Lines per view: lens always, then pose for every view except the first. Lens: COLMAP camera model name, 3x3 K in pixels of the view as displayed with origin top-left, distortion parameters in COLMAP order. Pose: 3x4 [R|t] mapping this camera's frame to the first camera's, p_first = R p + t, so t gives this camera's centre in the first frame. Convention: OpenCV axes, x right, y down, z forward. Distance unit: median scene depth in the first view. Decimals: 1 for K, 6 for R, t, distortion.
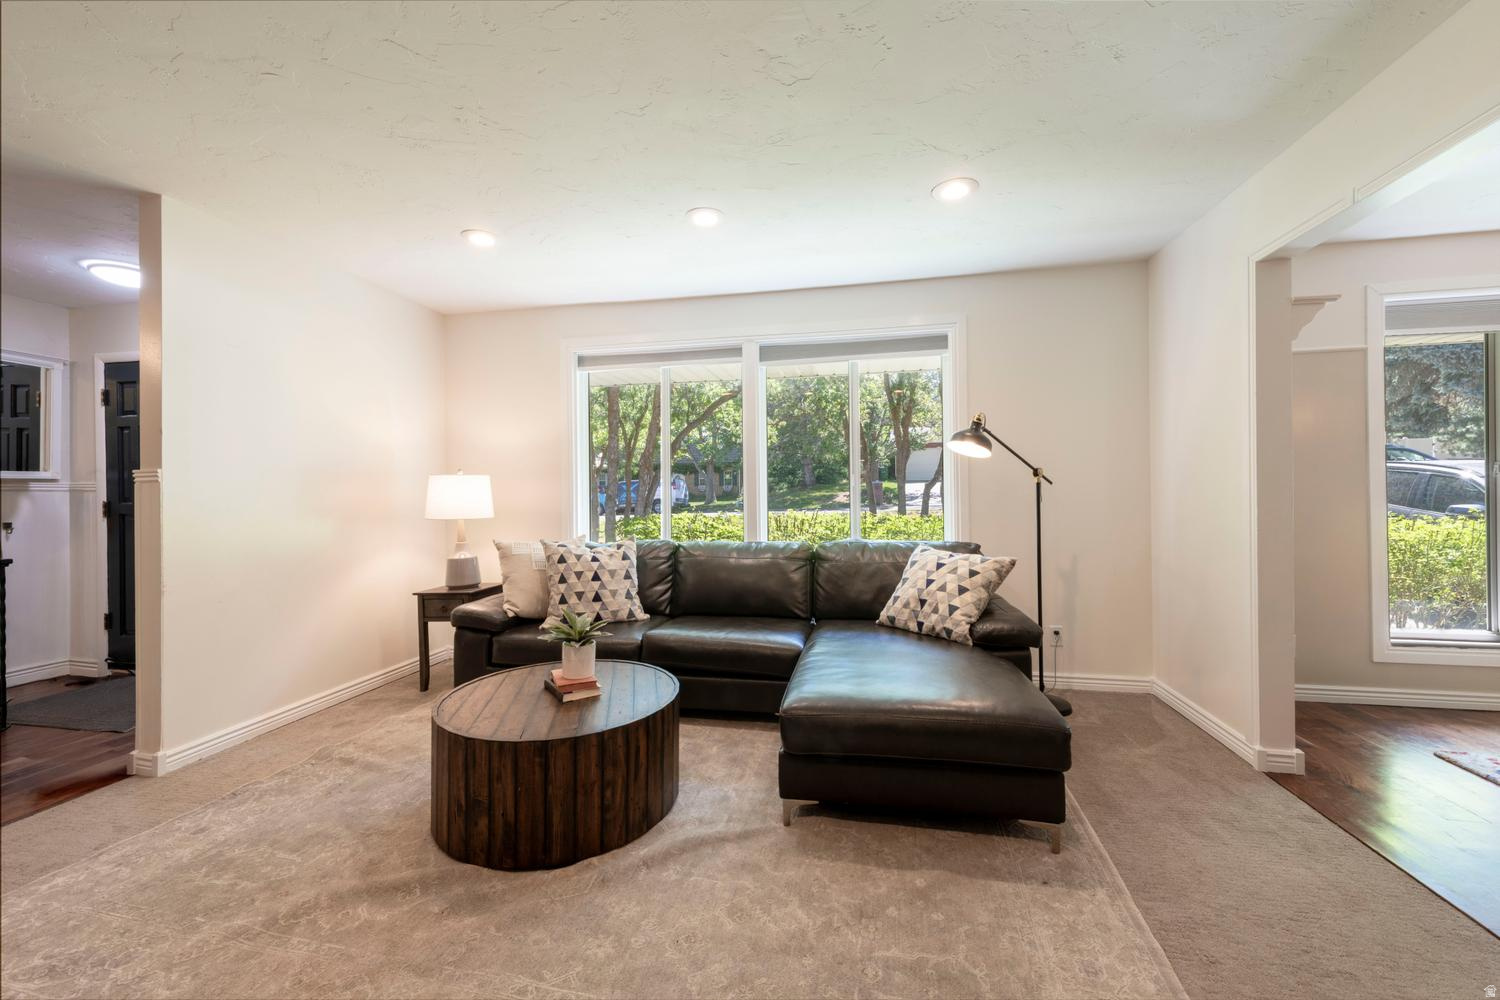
lens RADIAL K [[545.1, 0, 755.0], [0, 545.1, 486.6], [0, 0, 1]] dist [0.015061, -0.000036]
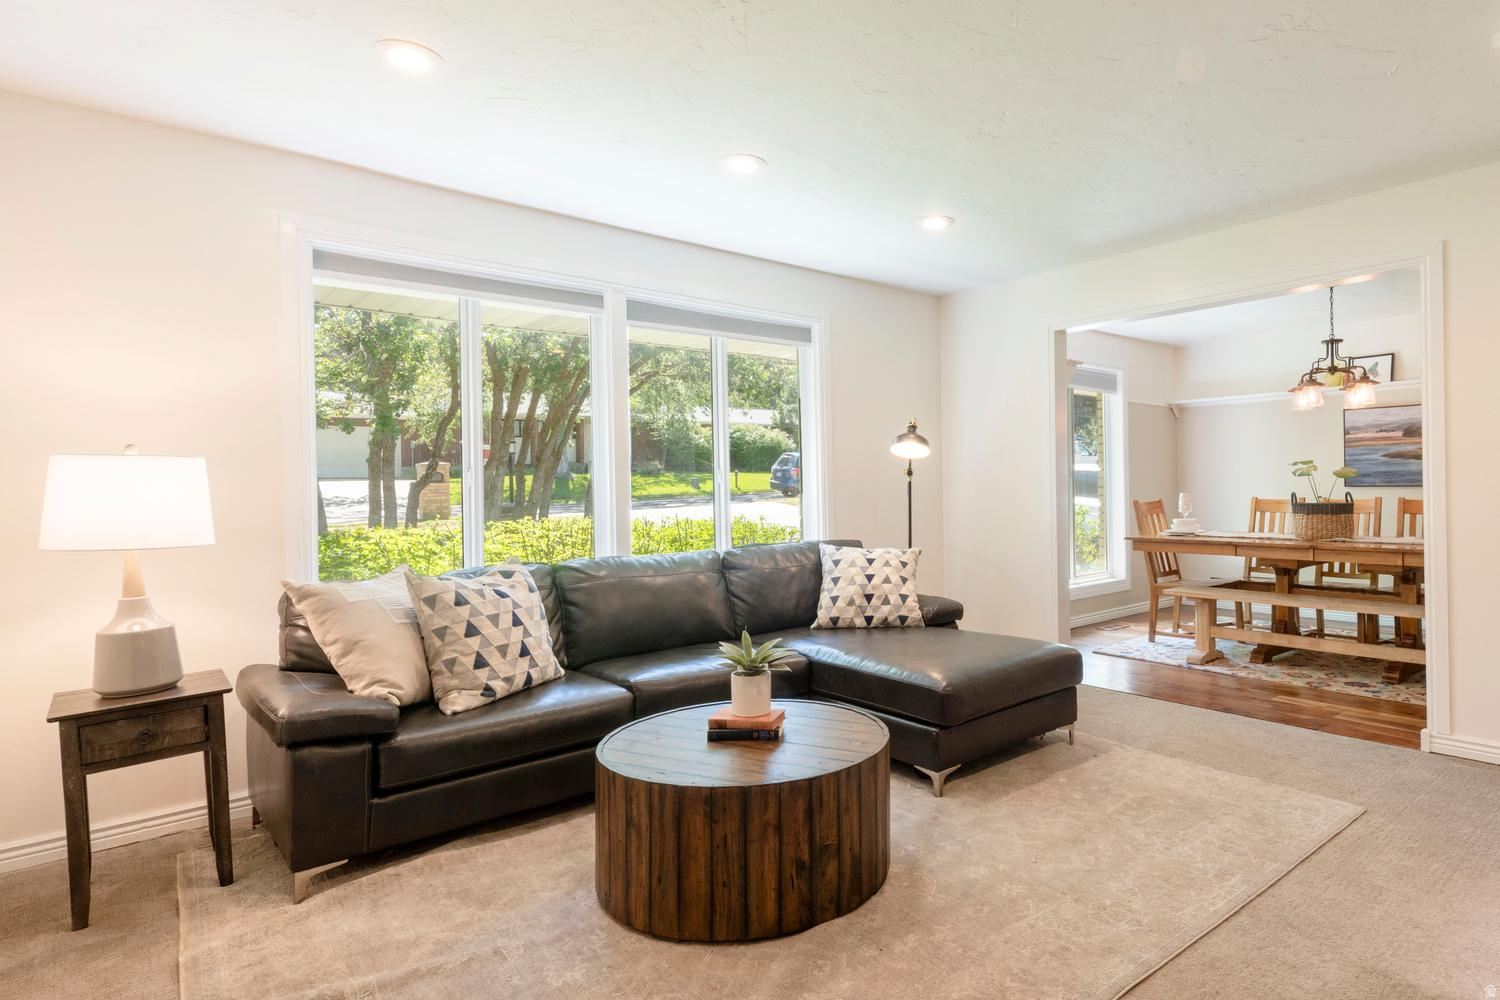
lens RADIAL K [[813.0, 0, 751.3], [0, 813.0, 498.1], [0, 0, 1]] dist [0.016836, -0.000602]
pose [[0.649587, -0.005484, 0.760268, -0.887265], [0.003210, 0.999985, 0.004471, 0.016671], [-0.760281, -0.000464, 0.649594, 0.157376]]
